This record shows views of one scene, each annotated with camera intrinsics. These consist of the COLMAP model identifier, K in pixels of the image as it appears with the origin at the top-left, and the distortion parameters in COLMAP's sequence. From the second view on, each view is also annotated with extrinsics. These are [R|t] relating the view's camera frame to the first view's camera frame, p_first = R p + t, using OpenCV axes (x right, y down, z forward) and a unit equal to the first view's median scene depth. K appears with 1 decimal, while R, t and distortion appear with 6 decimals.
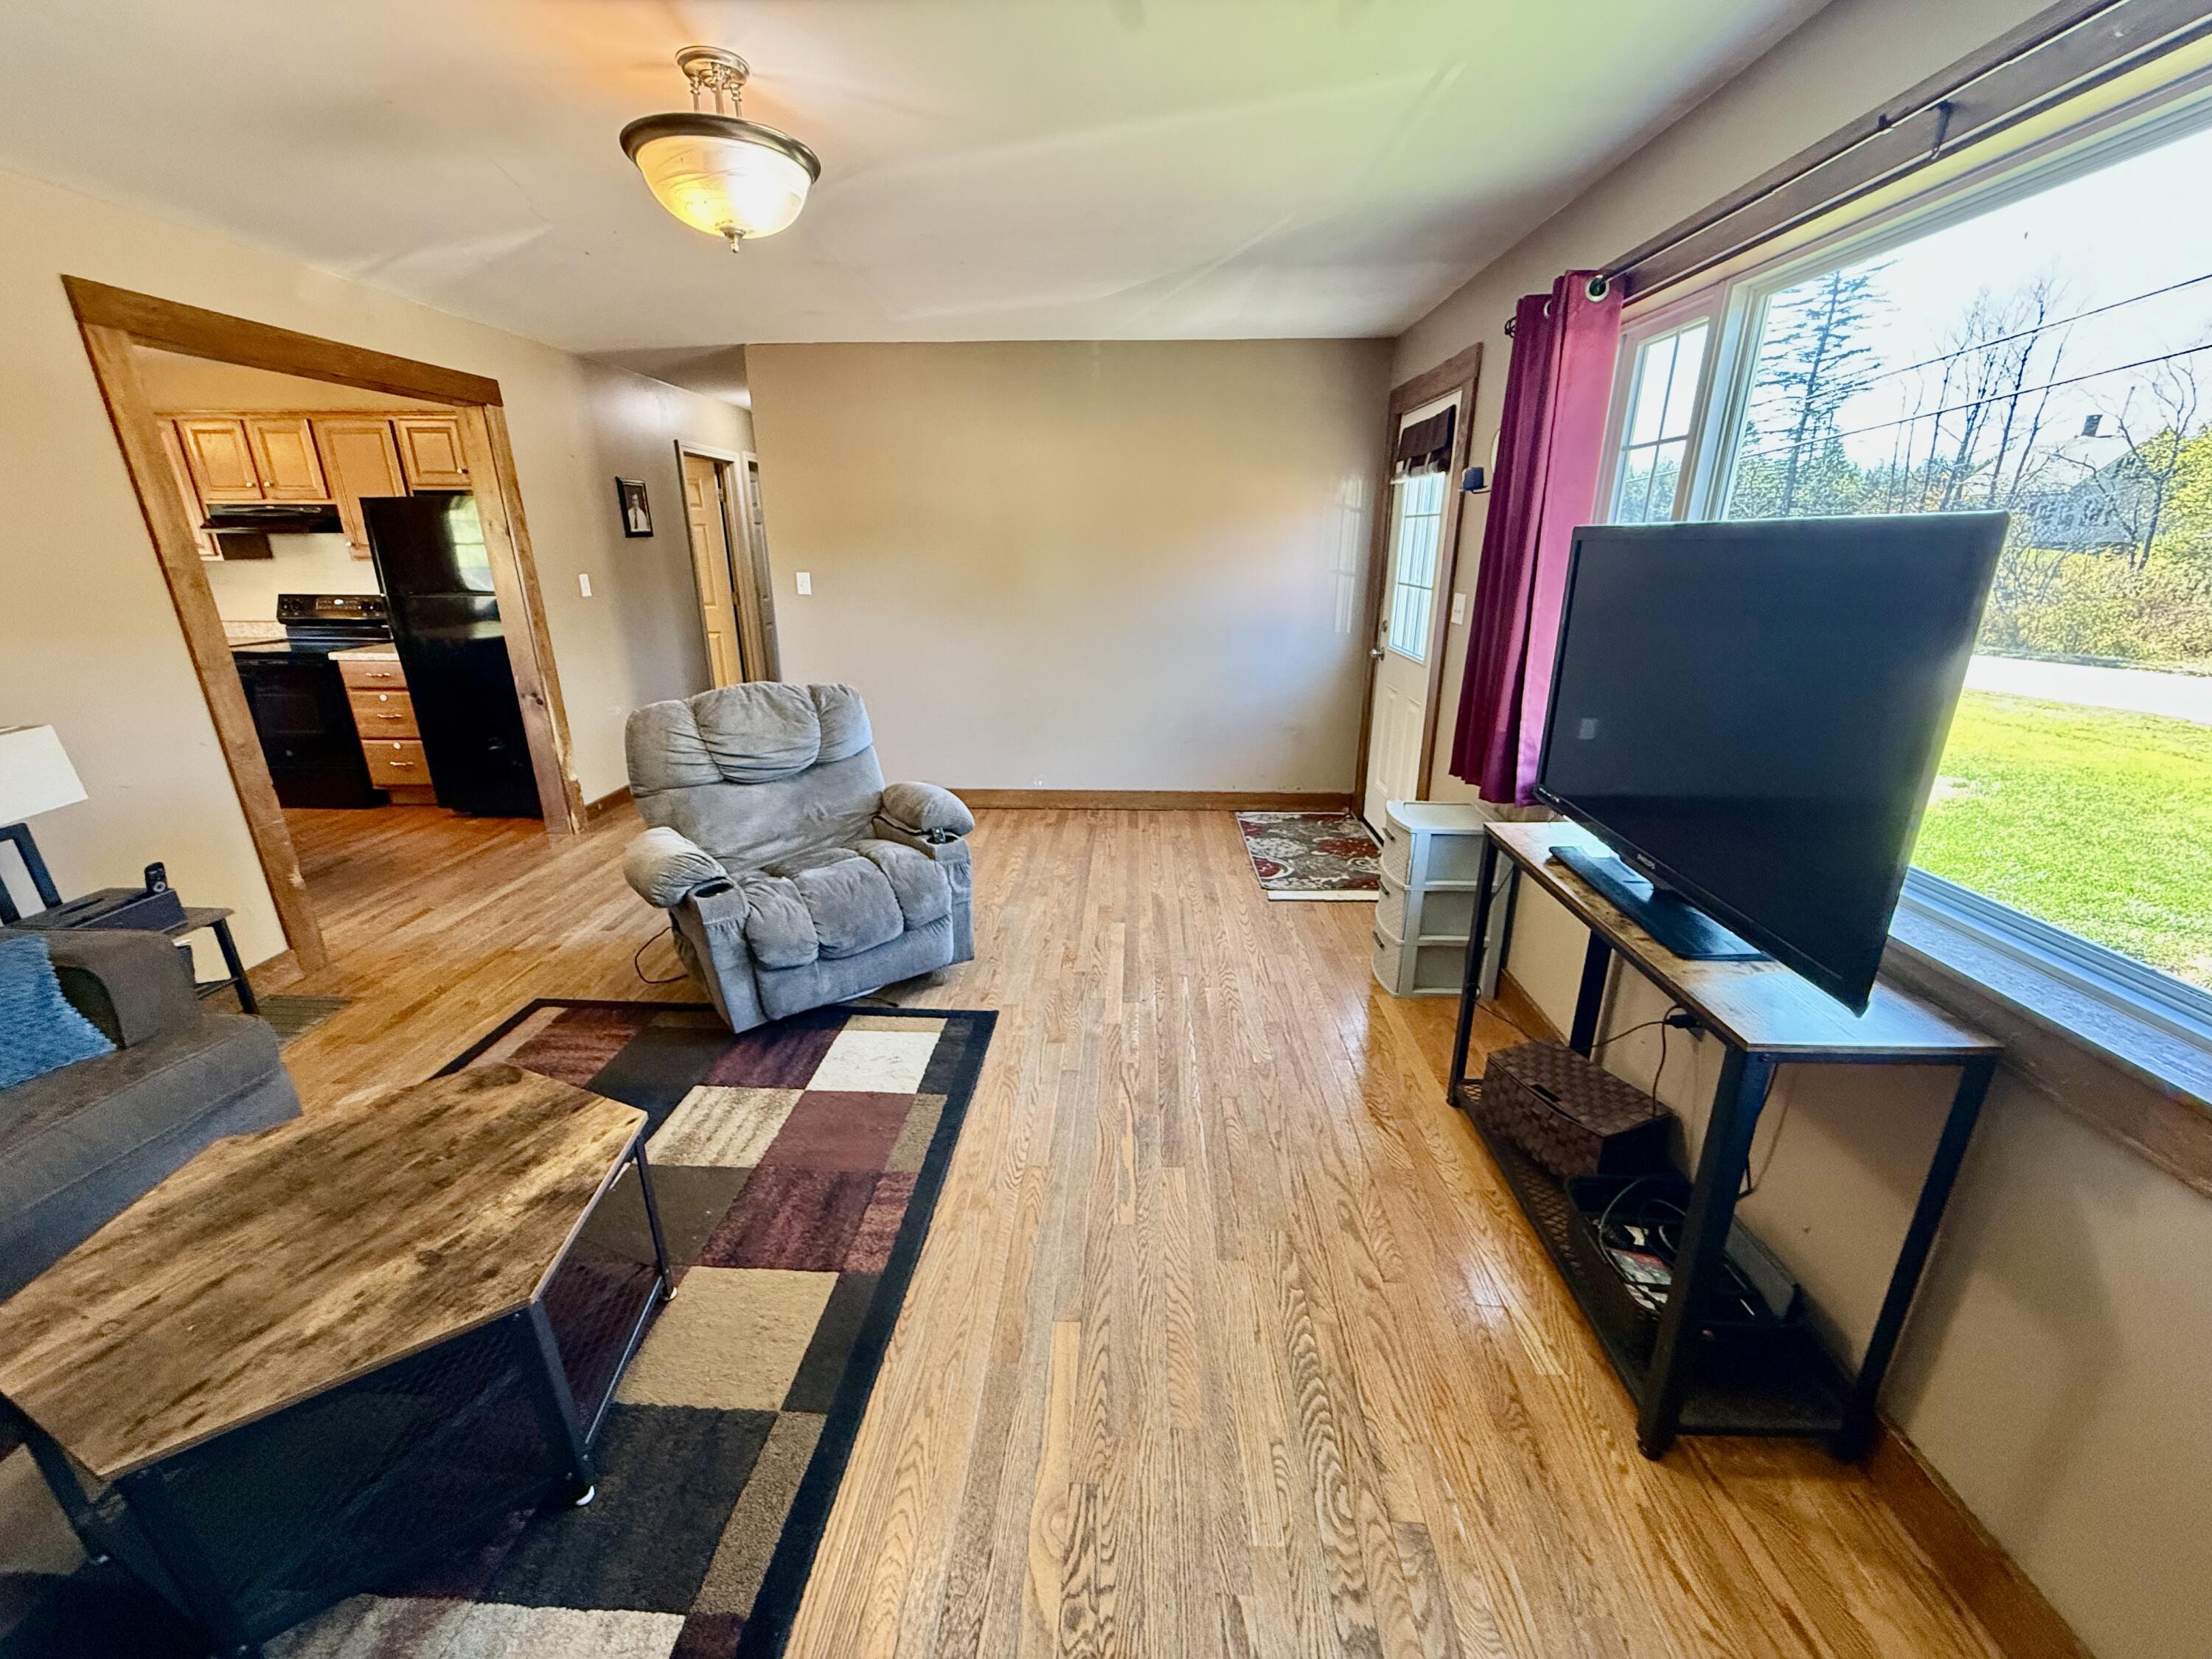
lens RADIAL K [[878.9, 0, 1105.9], [0, 878.9, 832.7], [0, 0, 1]] dist [-0.001045, 0.000349]
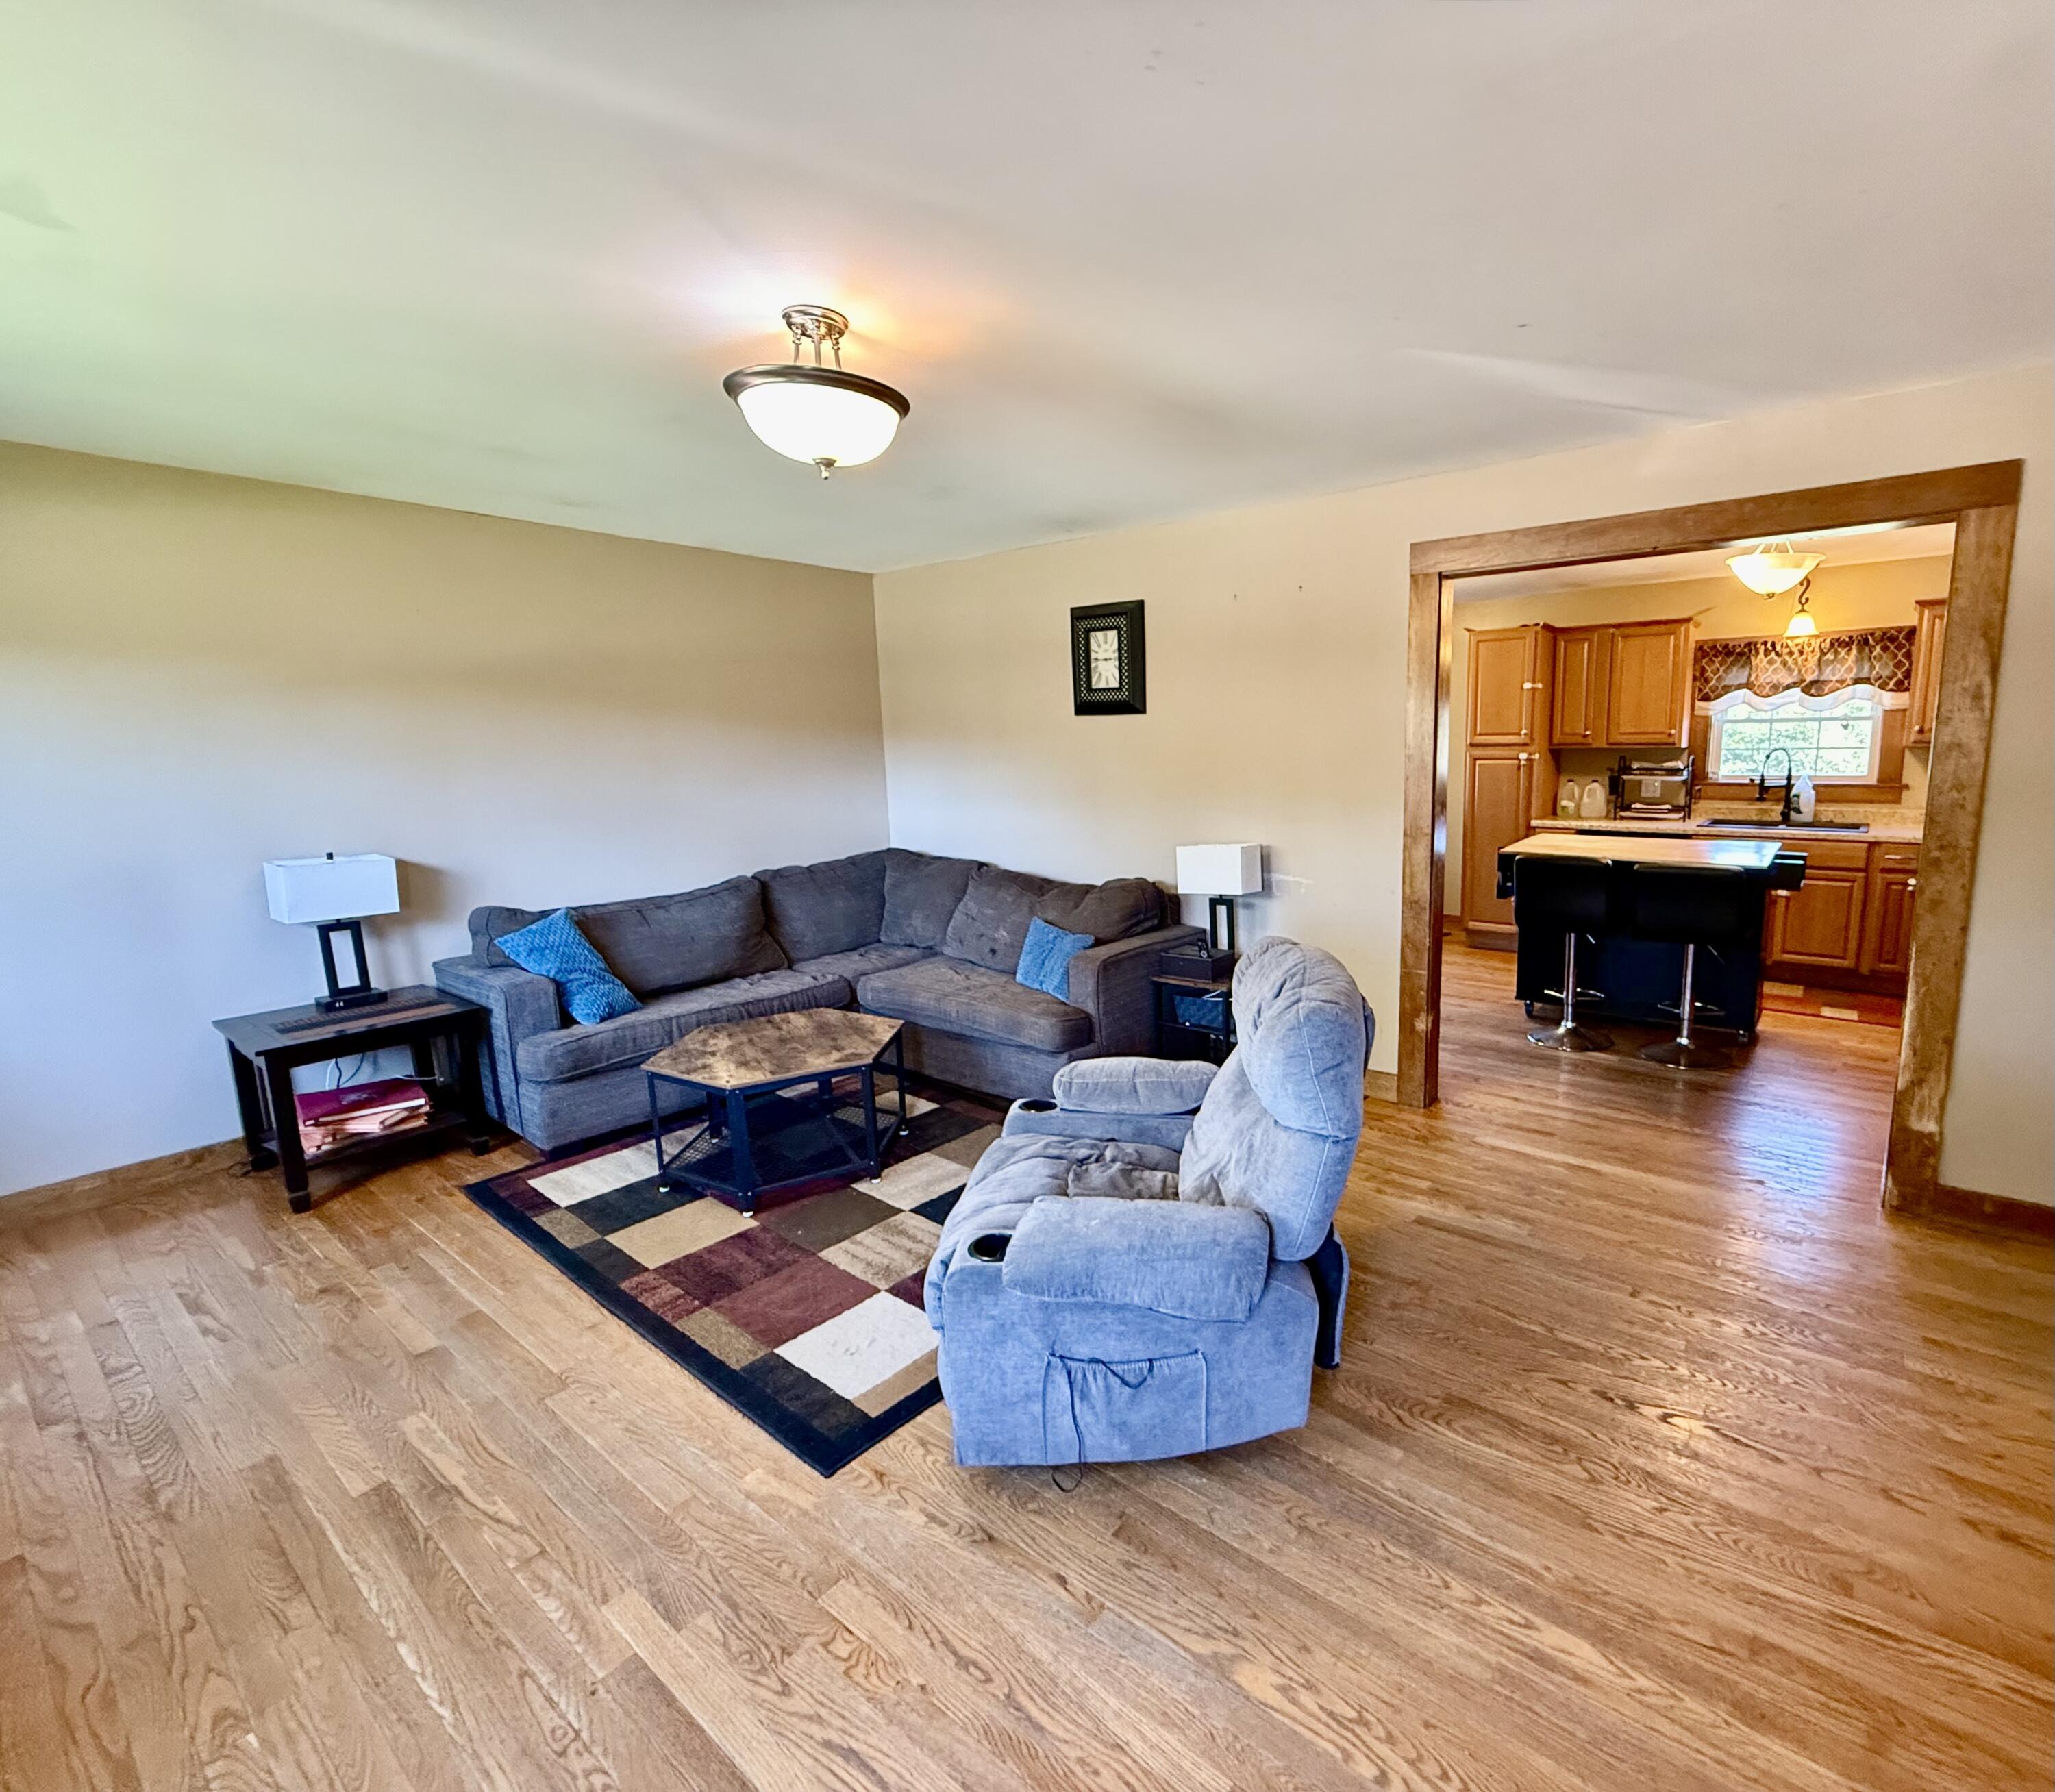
lens RADIAL K [[966.1, 0, 1212.3], [0, 966.1, 897.9], [0, 0, 1]] dist [0.001721, 0.000701]
pose [[-0.546270, 0.148971, -0.824255, 0.398067], [-0.253180, 0.908660, 0.332019, -0.793095], [0.798429, 0.390057, -0.458657, 2.334528]]
